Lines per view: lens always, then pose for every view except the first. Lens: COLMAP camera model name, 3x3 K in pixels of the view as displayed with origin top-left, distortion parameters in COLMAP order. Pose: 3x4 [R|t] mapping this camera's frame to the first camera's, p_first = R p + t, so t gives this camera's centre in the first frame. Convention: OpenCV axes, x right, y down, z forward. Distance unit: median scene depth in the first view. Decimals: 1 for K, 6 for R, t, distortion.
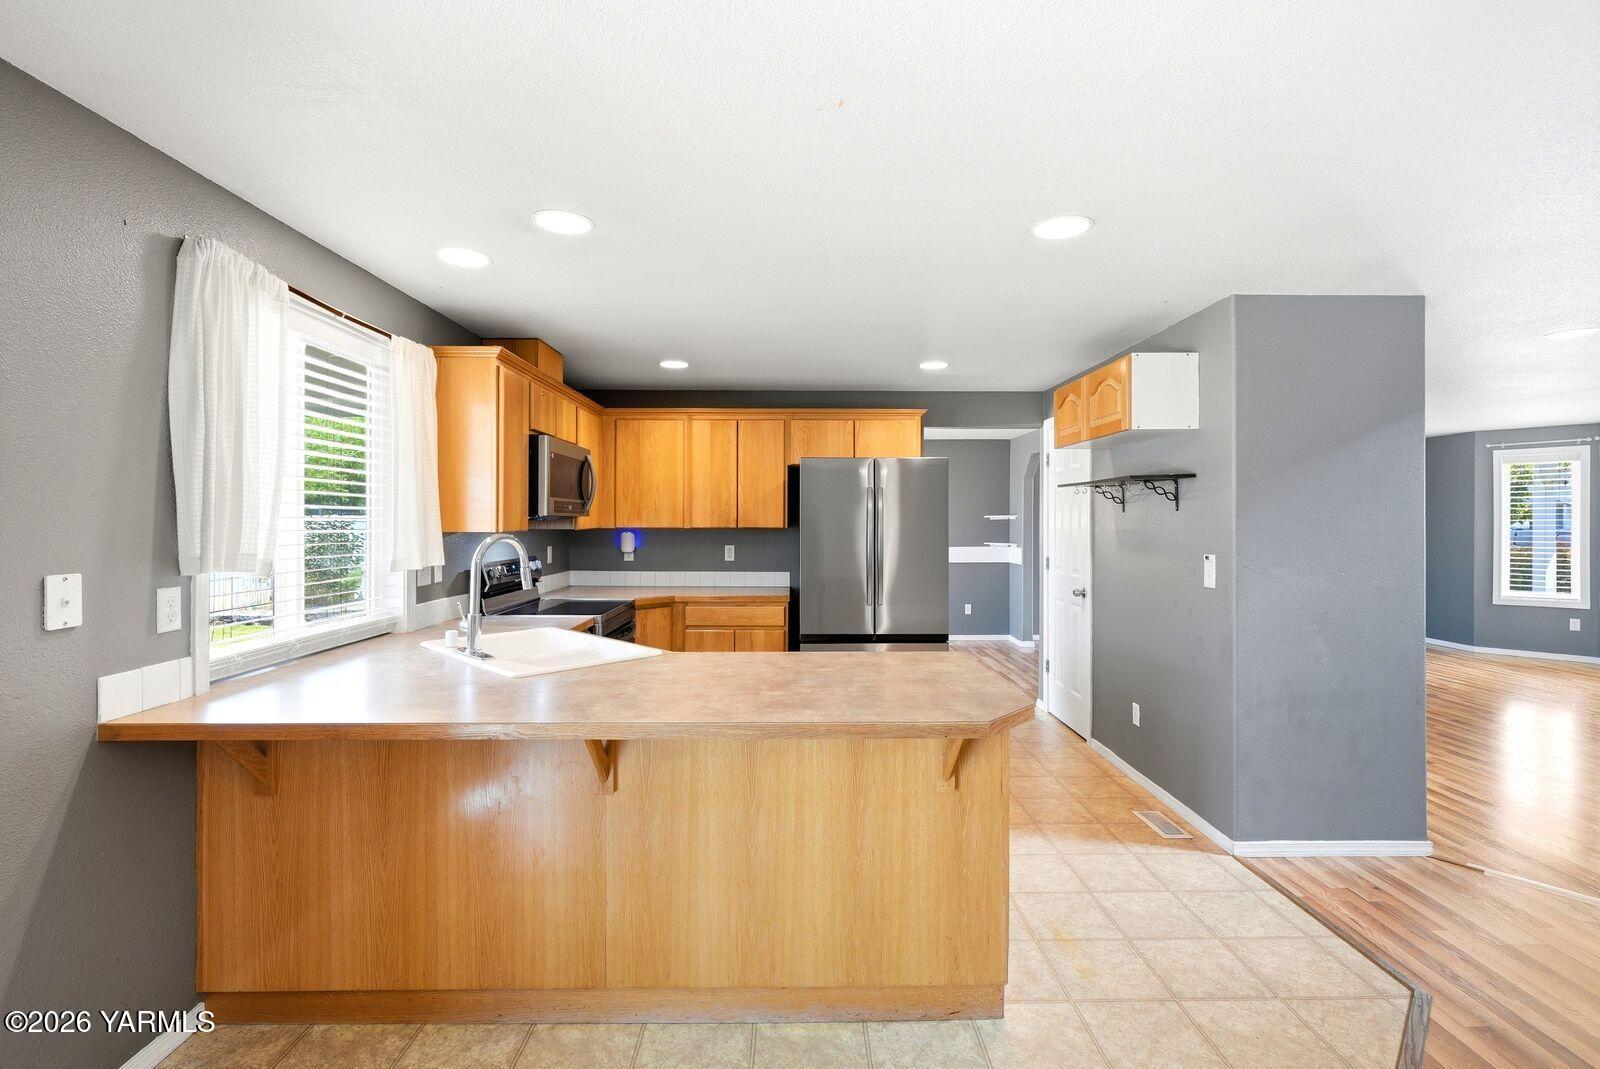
lens RADIAL K [[727.5, 0, 804.6], [0, 727.5, 521.1], [0, 0, 1]] dist [0.000631, 0.000044]
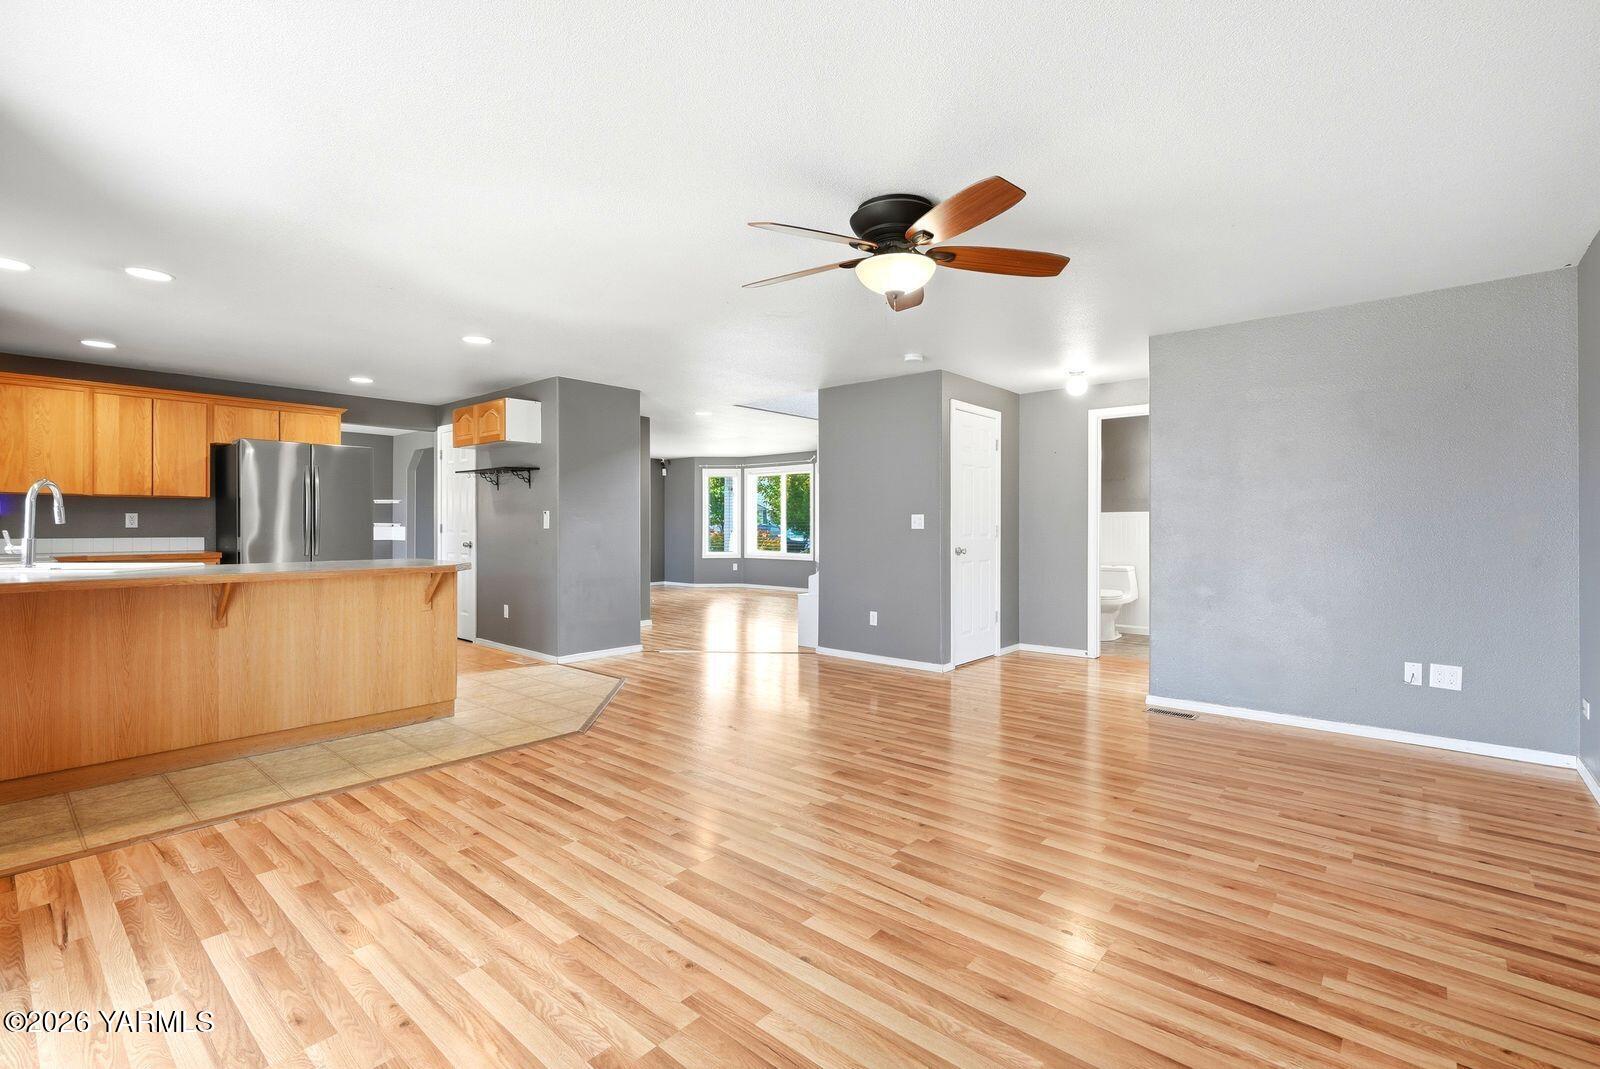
lens RADIAL K [[718.8, 0, 797.1], [0, 718.8, 525.3], [0, 0, 1]] dist [0.001148, 0.000865]
pose [[0.670146, -0.000658, 0.742229, -0.328397], [-0.001766, 0.999995, 0.002481, 0.065689], [-0.742228, -0.002973, 0.670141, -0.613466]]
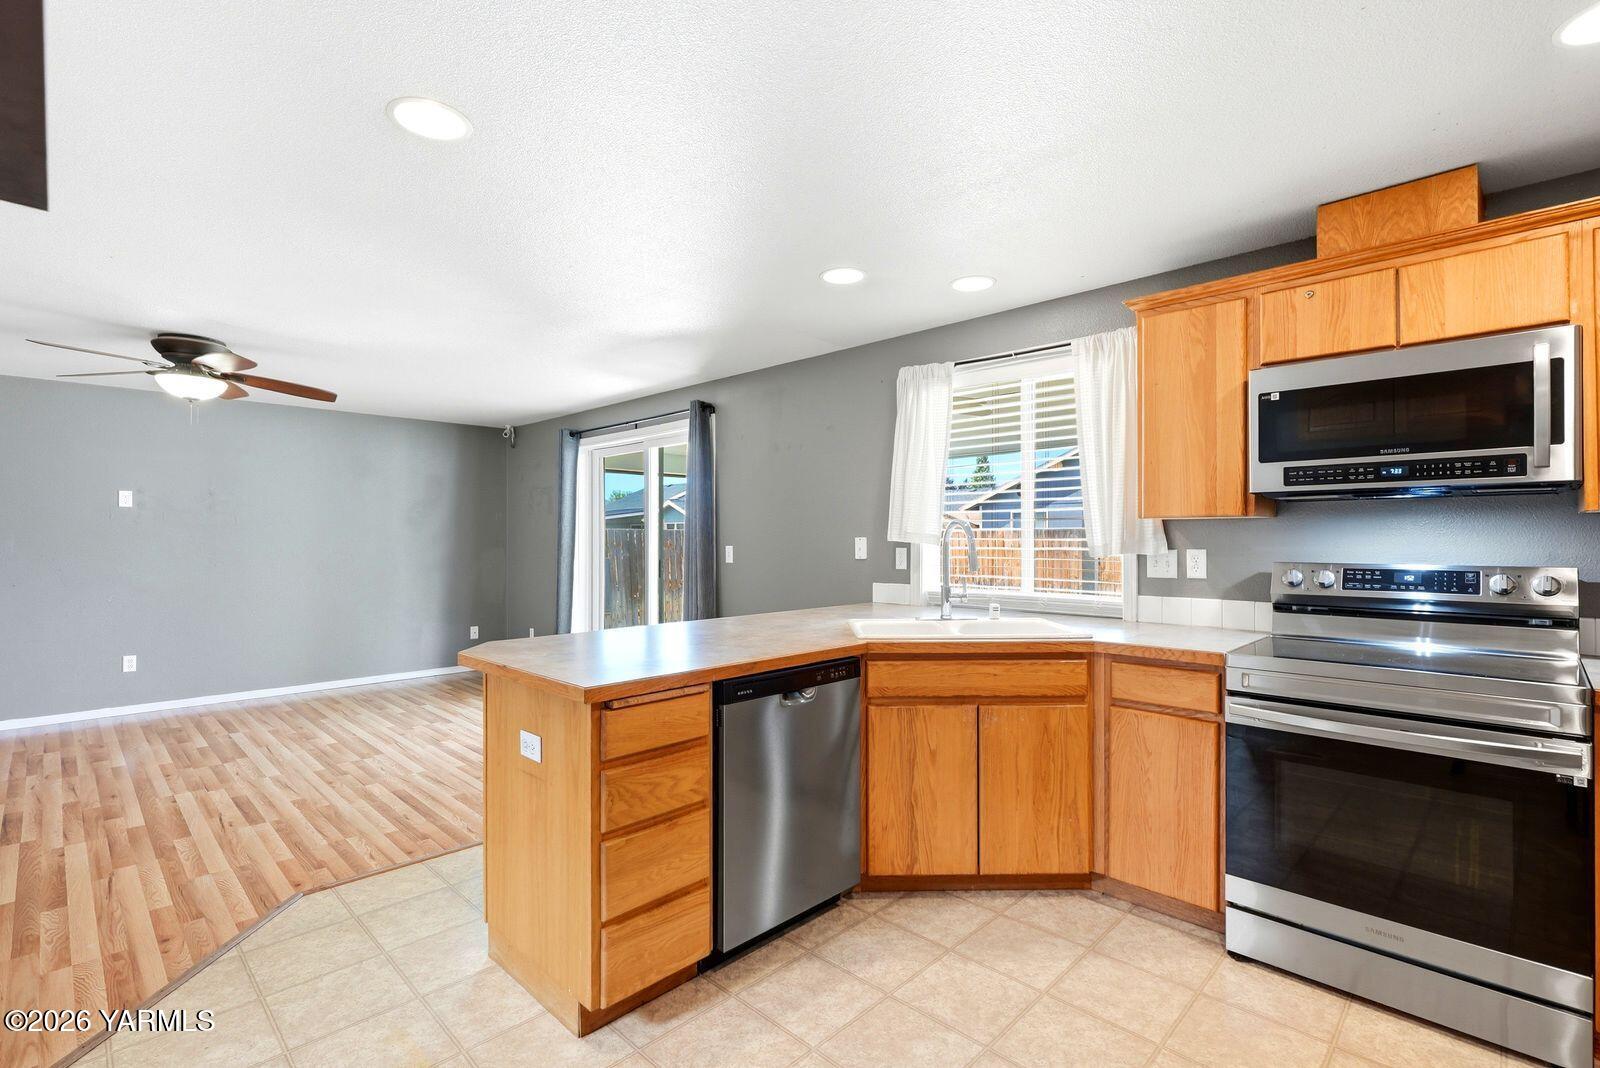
lens RADIAL K [[730.2, 0, 800.0], [0, 730.2, 534.0], [0, 0, 1]] dist [-0.000567, 0.000972]
pose [[-0.710447, -0.004234, -0.703738, 0.384654], [-0.000359, 0.999984, -0.005654, 0.033044], [0.703751, -0.003765, -0.710437, 1.134769]]
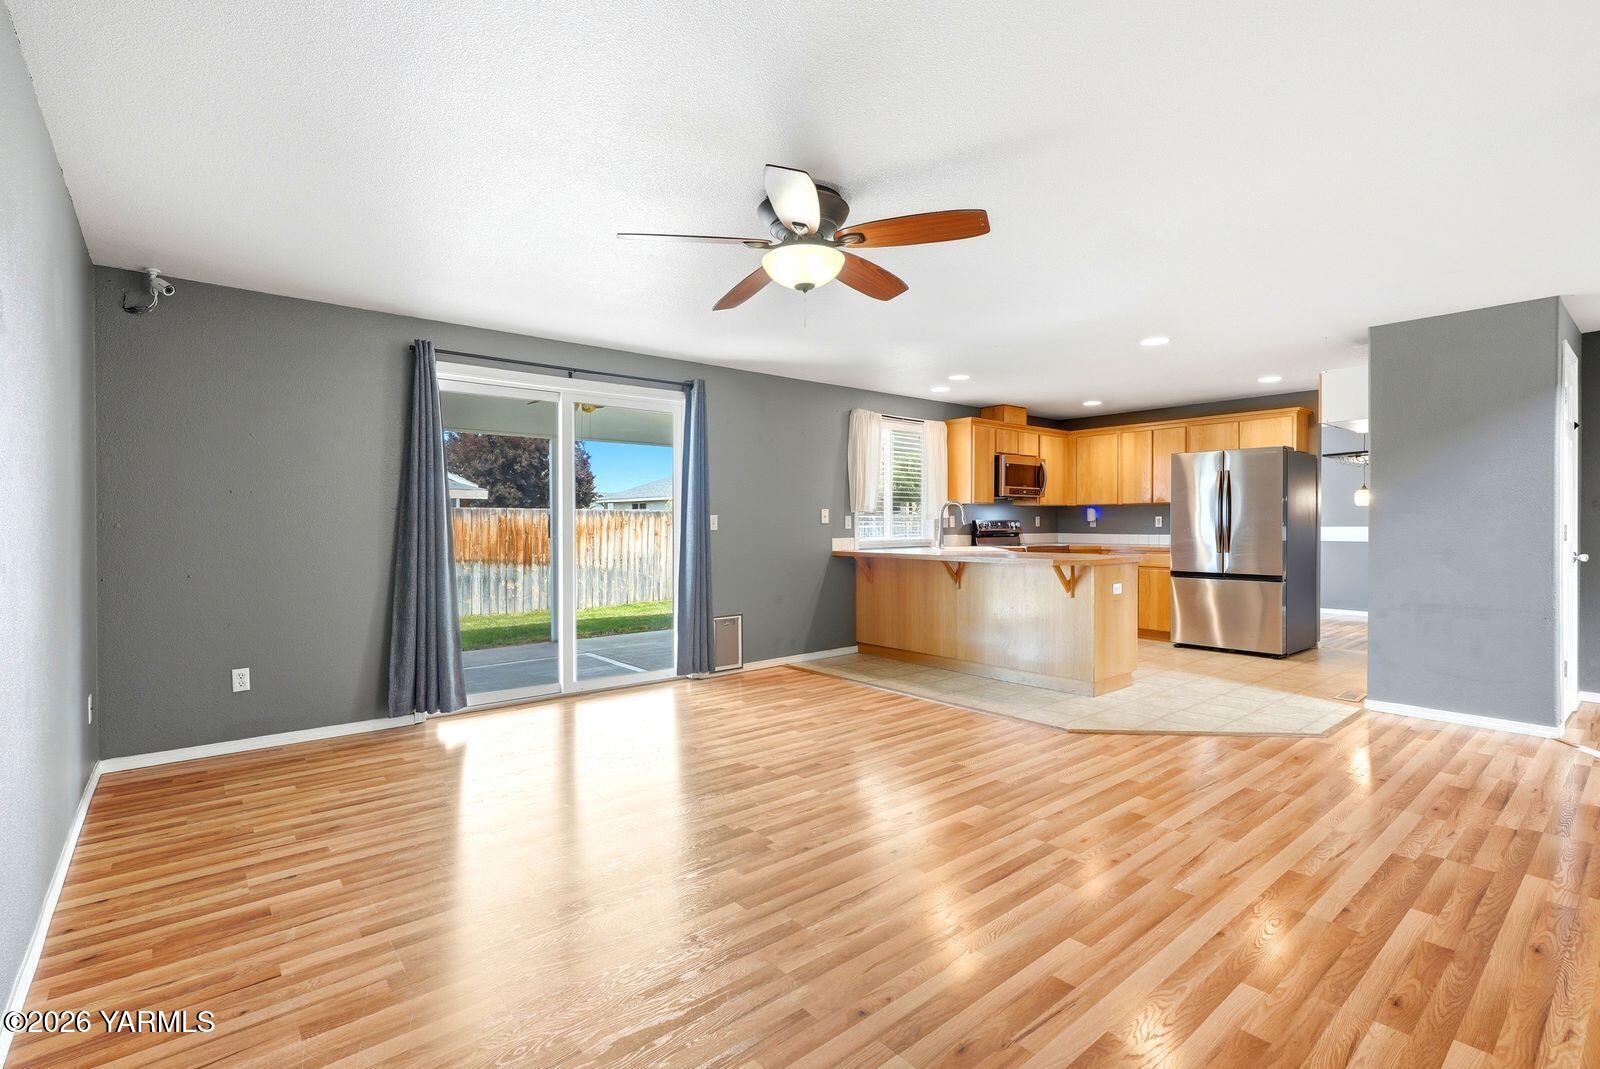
lens RADIAL K [[737.4, 0, 803.4], [0, 737.4, 526.3], [0, 0, 1]] dist [-0.001756, -0.000439]
pose [[0.630366, -0.000949, -0.776298, 0.823510], [0.004258, 0.999988, 0.002236, 0.066634], [0.776287, -0.004715, 0.630362, -0.656243]]
